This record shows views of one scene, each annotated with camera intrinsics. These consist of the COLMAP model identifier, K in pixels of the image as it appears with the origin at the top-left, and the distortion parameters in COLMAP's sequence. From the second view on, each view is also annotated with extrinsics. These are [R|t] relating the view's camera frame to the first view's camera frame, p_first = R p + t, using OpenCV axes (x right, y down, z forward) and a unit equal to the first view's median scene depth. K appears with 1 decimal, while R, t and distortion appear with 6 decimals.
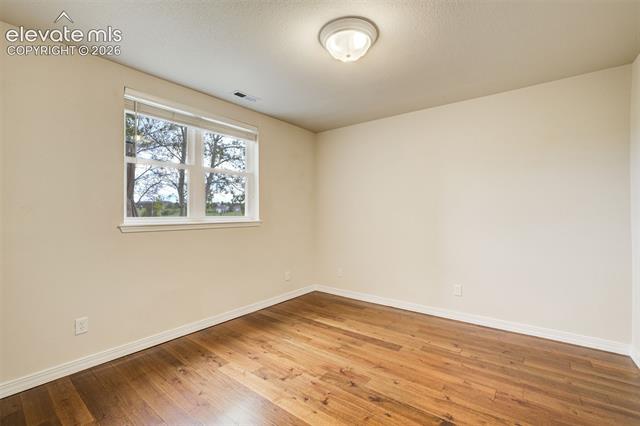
lens RADIAL K [[275.3, 0, 318.5], [0, 275.3, 215.9], [0, 0, 1]] dist [-0.018332, 0.004532]
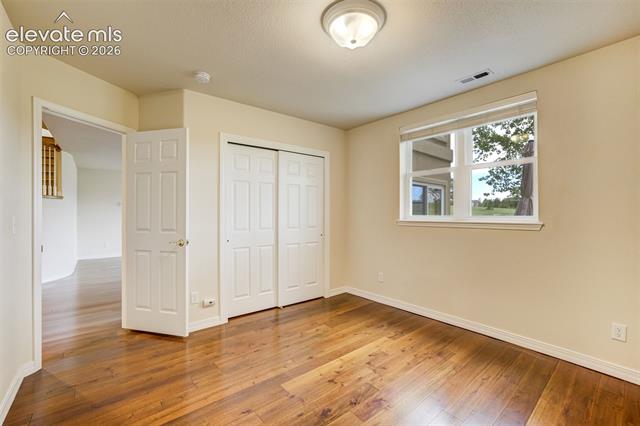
lens RADIAL K [[275.3, 0, 319.1], [0, 275.3, 211.9], [0, 0, 1]] dist [-0.018332, 0.004532]
pose [[-0.206792, -0.004676, -0.978374, 0.787509], [-0.010775, 0.999939, -0.002501, -0.004392], [0.978326, 0.010024, -0.206829, 0.819206]]
